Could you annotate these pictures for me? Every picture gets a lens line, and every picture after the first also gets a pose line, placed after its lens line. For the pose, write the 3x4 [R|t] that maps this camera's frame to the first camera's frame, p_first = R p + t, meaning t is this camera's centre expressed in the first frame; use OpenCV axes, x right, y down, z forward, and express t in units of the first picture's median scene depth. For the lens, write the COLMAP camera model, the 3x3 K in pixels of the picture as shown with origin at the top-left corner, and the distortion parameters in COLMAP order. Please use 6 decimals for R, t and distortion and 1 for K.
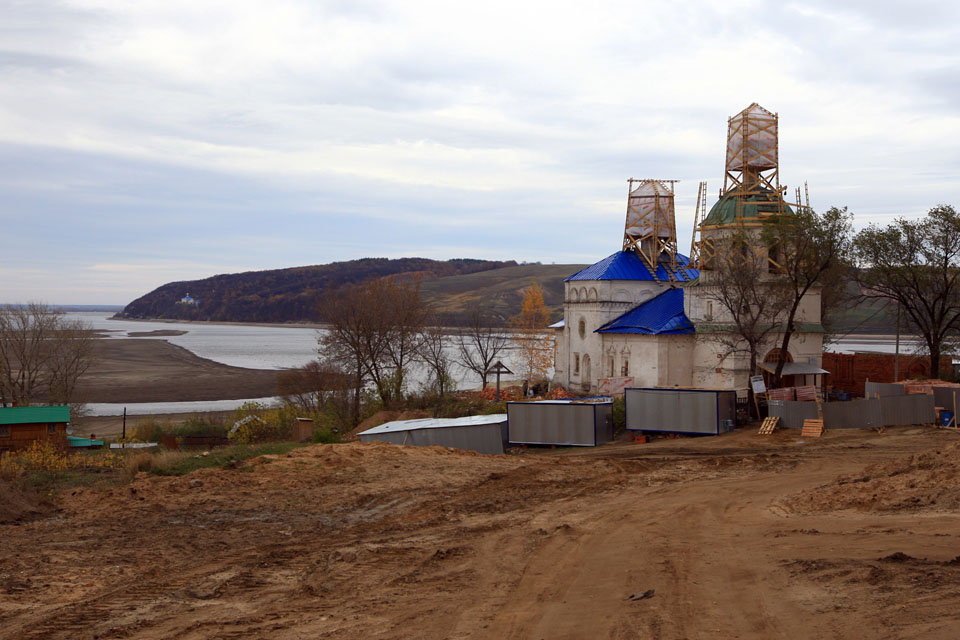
lens RADIAL K [[1229.6, 0, 479.7], [0, 1229.6, 323.1], [0, 0, 1]] dist [0.085447, 0.000000]
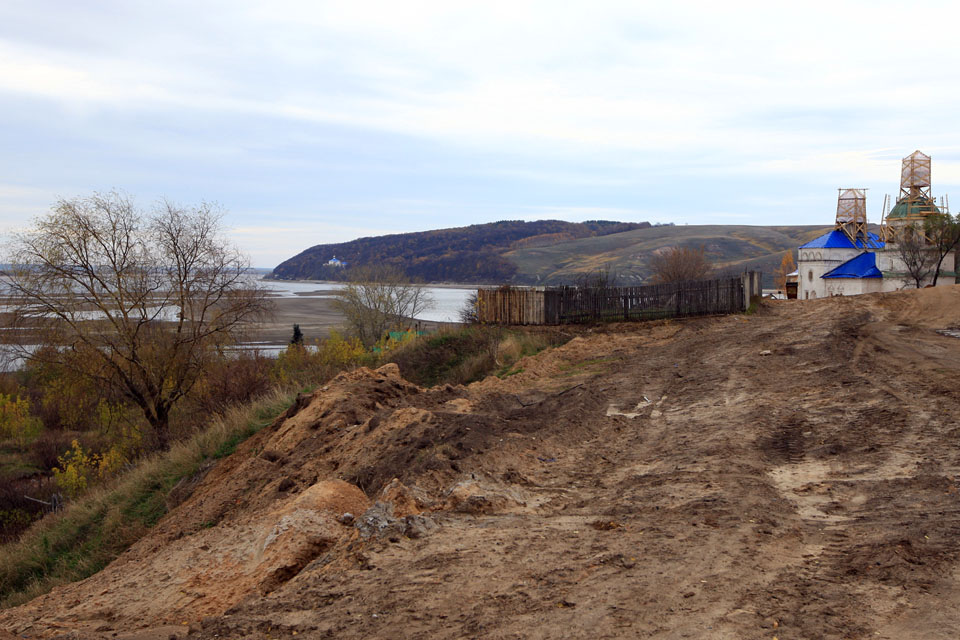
lens RADIAL K [[1229.6, 0, 480.5], [0, 1229.6, 316.3], [0, 0, 1]] dist [0.085447, 0.000000]
pose [[0.995085, -0.000116, -0.099020, -0.199630], [0.002700, 0.999659, 0.025963, 0.014207], [0.098983, -0.026102, 0.994747, -0.751955]]
